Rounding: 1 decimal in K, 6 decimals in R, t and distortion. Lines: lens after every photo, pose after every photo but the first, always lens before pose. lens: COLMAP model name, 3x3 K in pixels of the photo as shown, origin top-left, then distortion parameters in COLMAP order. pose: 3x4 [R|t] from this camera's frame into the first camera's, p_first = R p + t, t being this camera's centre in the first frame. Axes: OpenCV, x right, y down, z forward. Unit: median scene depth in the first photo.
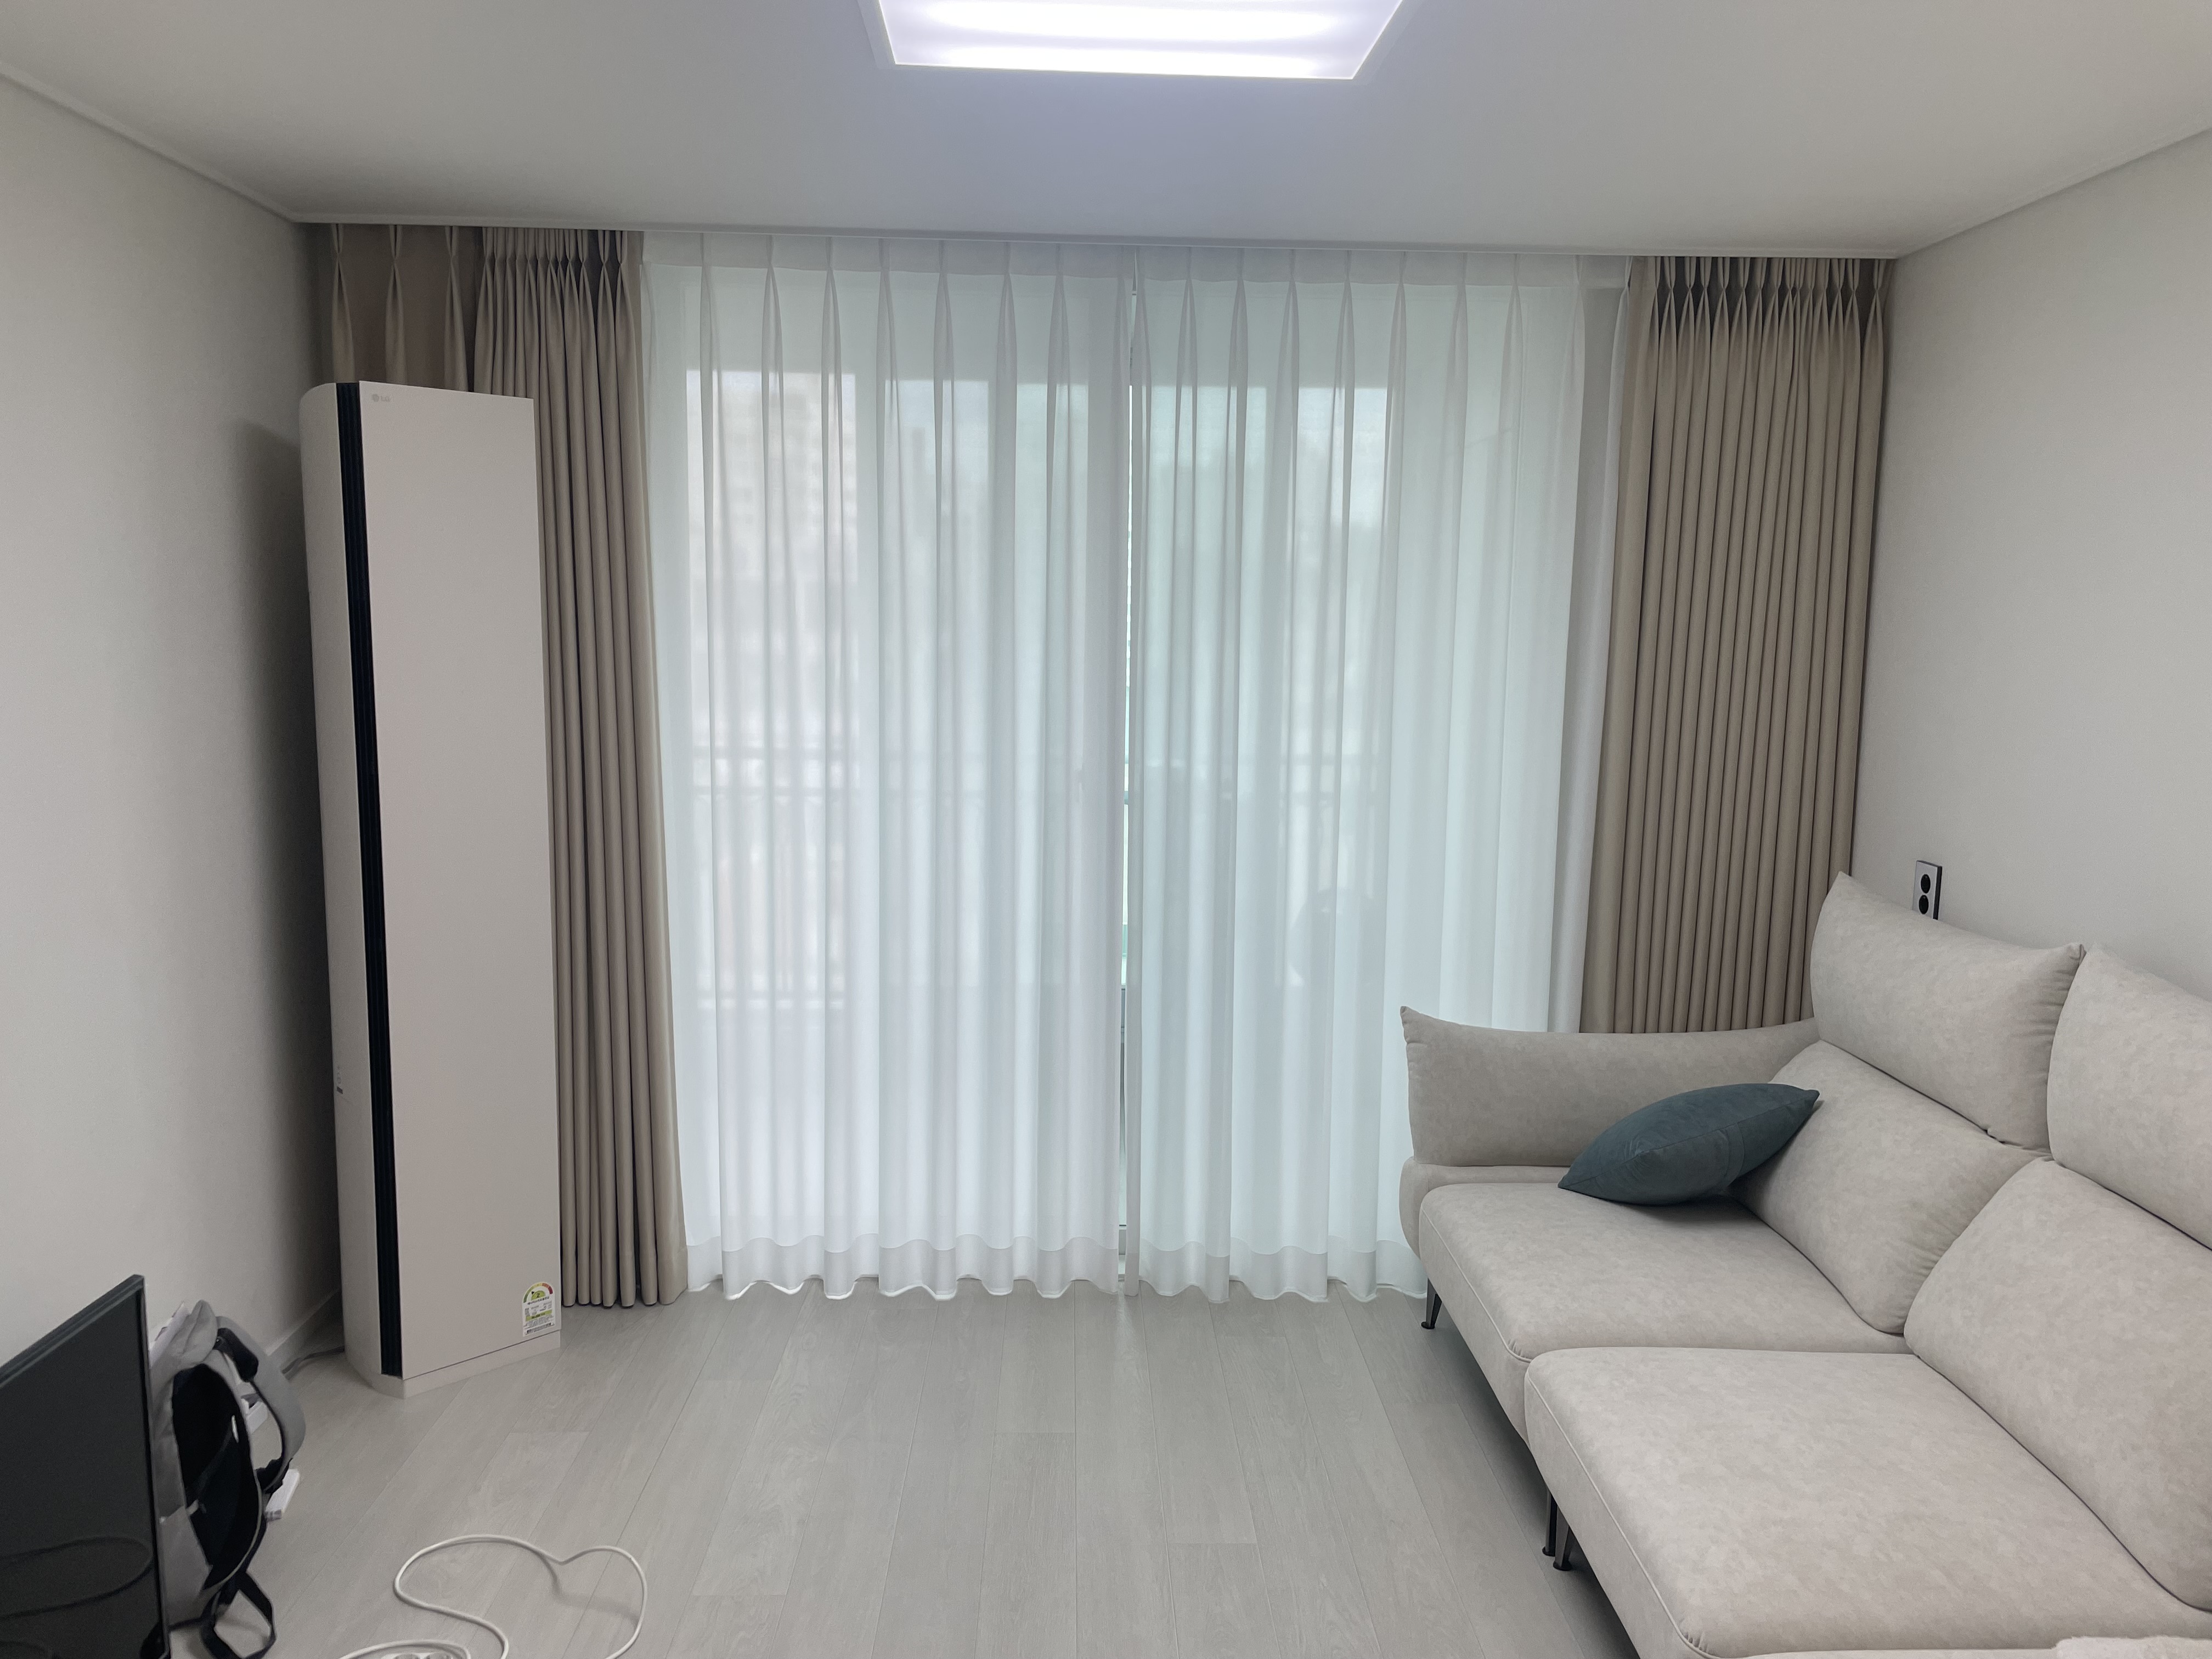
lens RADIAL K [[1700.1, 0, 1097.1], [0, 1700.1, 831.0], [0, 0, 1]] dist [0.070868, -0.094495]
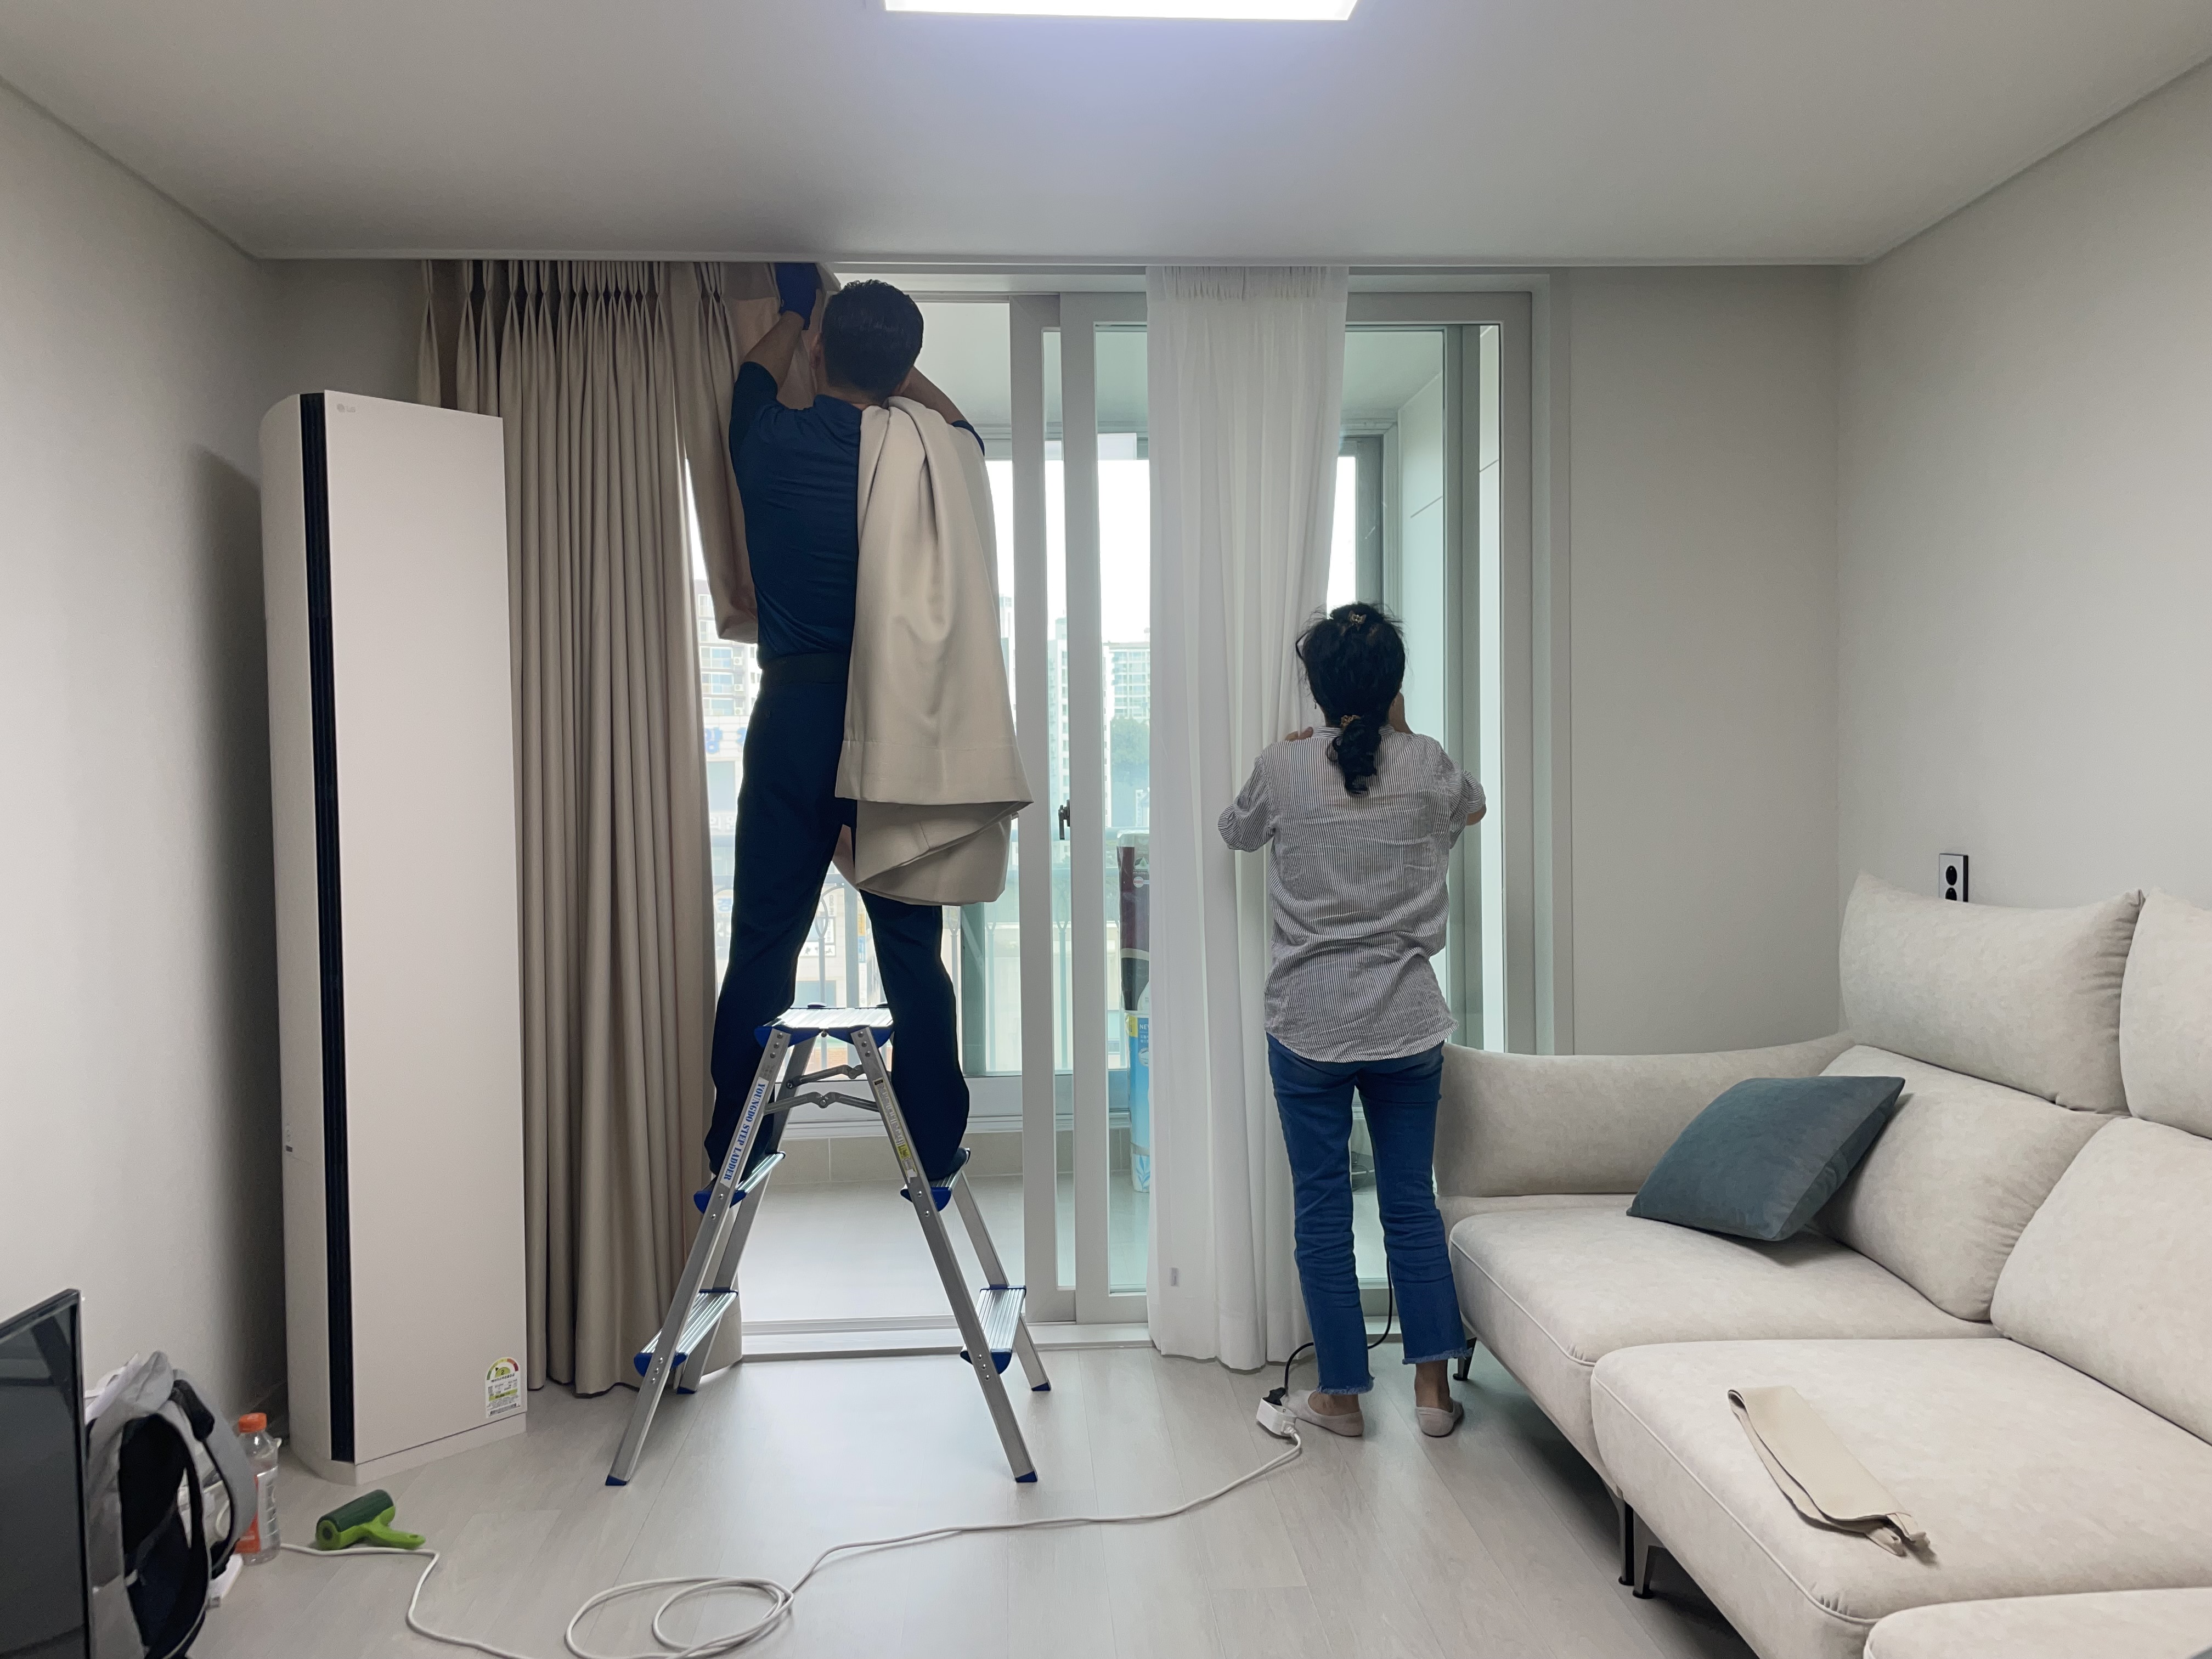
lens RADIAL K [[1700.1, 0, 1081.2], [0, 1700.1, 830.0], [0, 0, 1]] dist [0.070868, -0.094495]
pose [[0.999203, -0.029880, 0.026477, -0.038691], [0.032501, 0.993958, -0.104837, 0.109309], [-0.023184, 0.105614, 0.994137, 0.056517]]
